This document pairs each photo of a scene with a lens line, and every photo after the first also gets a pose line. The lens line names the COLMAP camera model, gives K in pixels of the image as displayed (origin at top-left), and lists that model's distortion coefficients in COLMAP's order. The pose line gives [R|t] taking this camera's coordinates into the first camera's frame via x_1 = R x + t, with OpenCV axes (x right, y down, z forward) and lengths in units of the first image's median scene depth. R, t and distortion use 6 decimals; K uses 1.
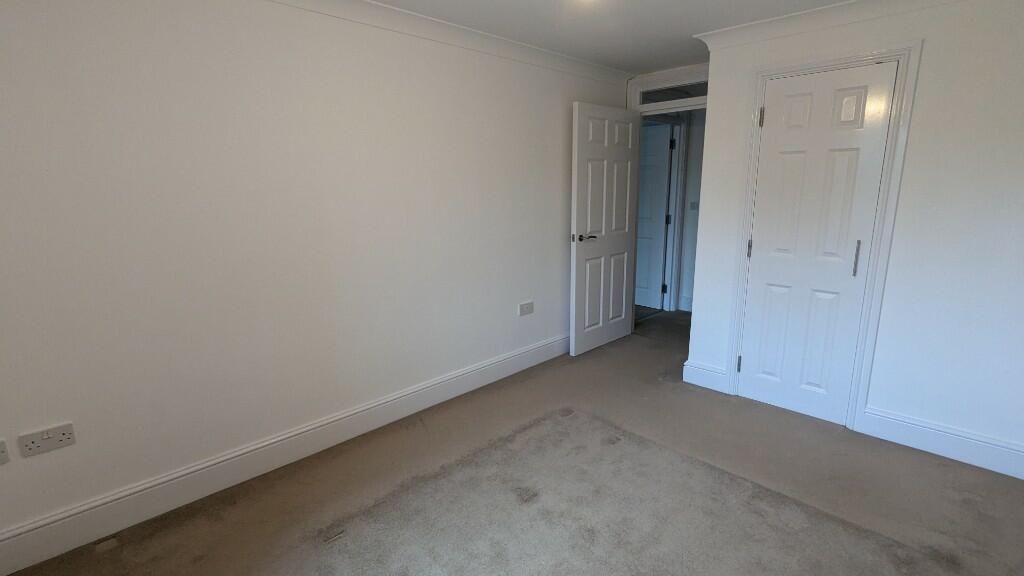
lens RADIAL K [[484.1, 0, 509.3], [0, 484.1, 285.6], [0, 0, 1]] dist [0.002450, 0.000844]
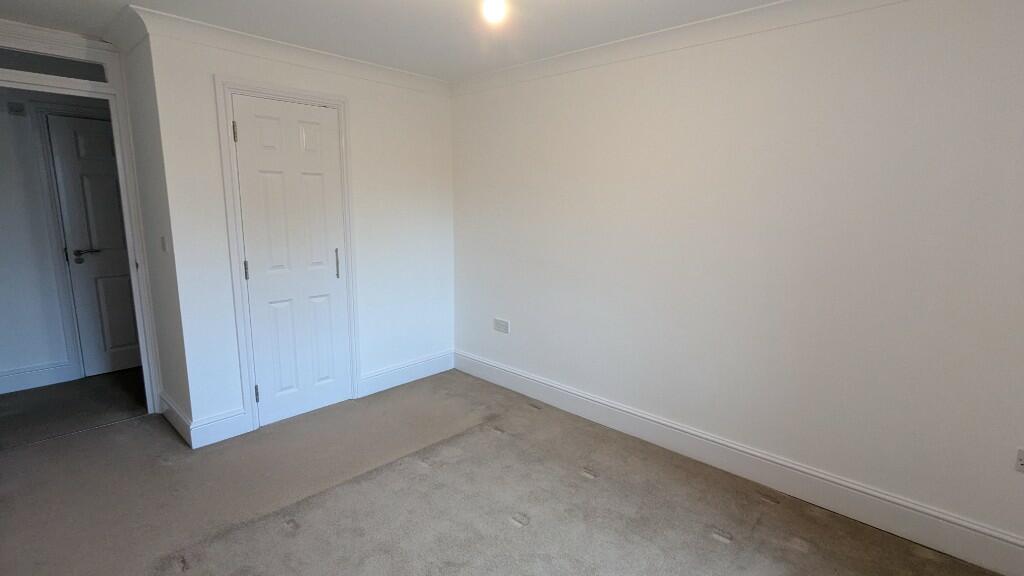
lens RADIAL K [[484.1, 0, 509.3], [0, 484.1, 285.6], [0, 0, 1]] dist [0.002450, 0.000844]
pose [[-0.034782, -0.158417, 0.986759, -0.483998], [0.193497, 0.967606, 0.162163, -0.109049], [-0.980484, 0.196575, -0.003002, 0.546886]]
